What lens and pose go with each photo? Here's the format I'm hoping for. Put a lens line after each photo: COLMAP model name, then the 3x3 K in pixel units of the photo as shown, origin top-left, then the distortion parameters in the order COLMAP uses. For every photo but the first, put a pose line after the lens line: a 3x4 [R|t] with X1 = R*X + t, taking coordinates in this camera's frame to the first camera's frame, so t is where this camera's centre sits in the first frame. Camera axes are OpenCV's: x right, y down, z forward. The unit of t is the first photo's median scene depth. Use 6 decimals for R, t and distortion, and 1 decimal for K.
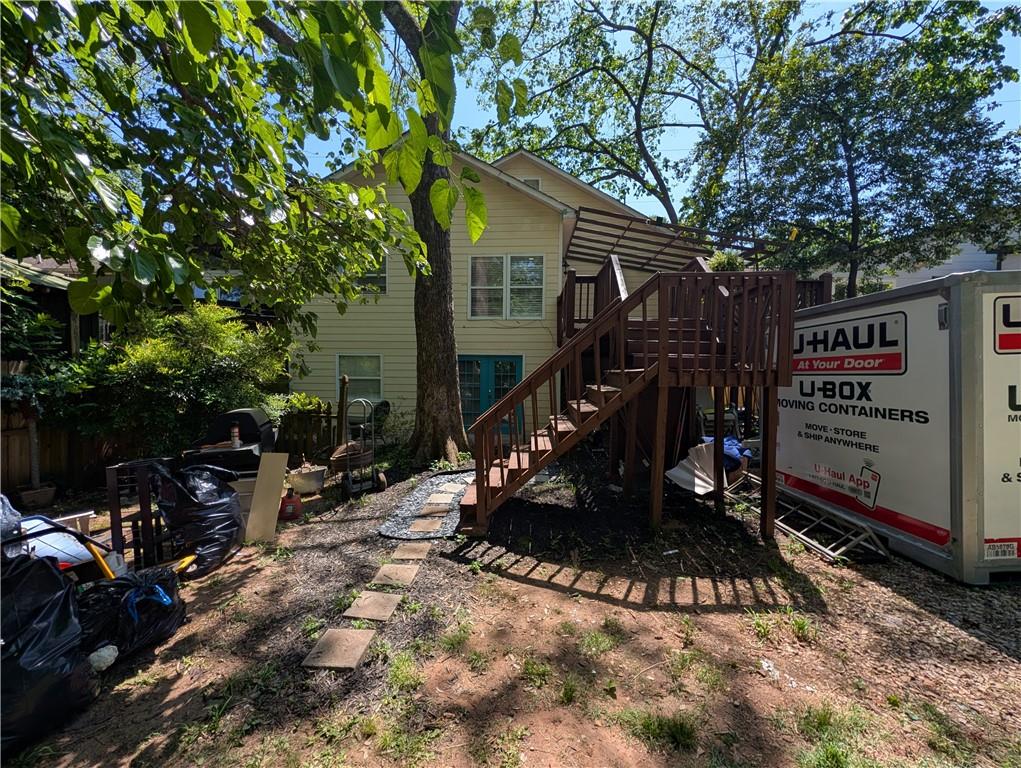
lens RADIAL K [[393.5, 0, 508.6], [0, 393.5, 386.2], [0, 0, 1]] dist [0.000889, 0.000135]
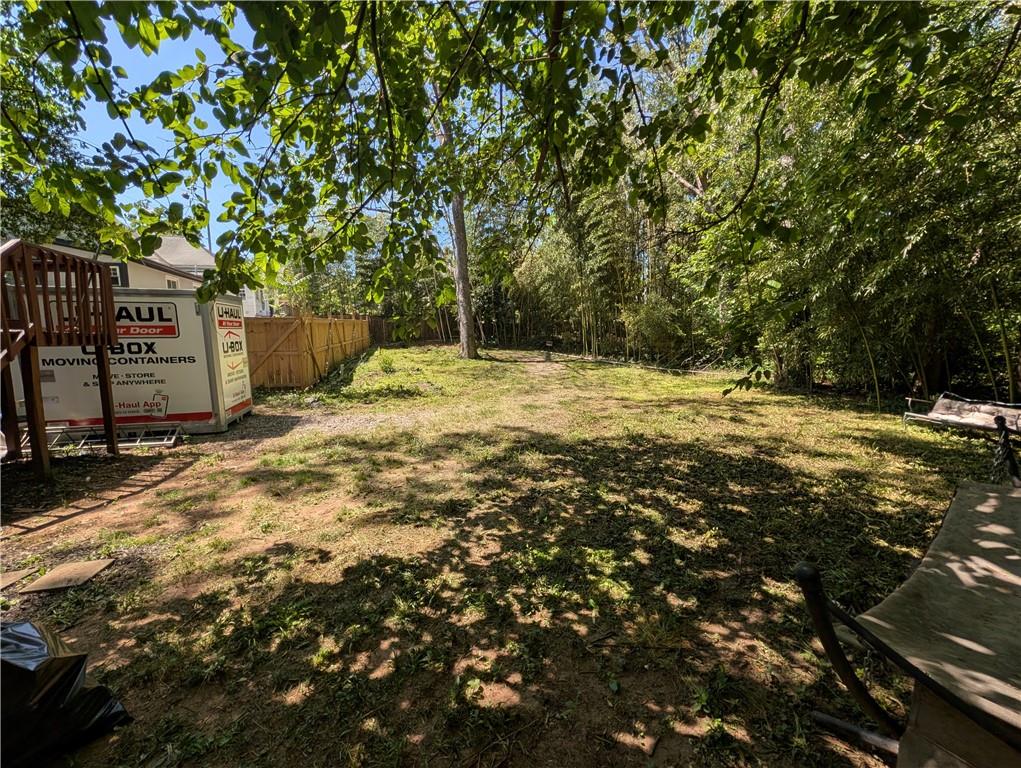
lens RADIAL K [[393.5, 0, 508.6], [0, 393.5, 386.2], [0, 0, 1]] dist [0.000889, 0.000135]
pose [[-0.307378, -0.093554, 0.946978, -1.119080], [0.039066, 0.993076, 0.110788, 0.047371], [-0.950785, 0.071048, -0.301595, 0.088665]]
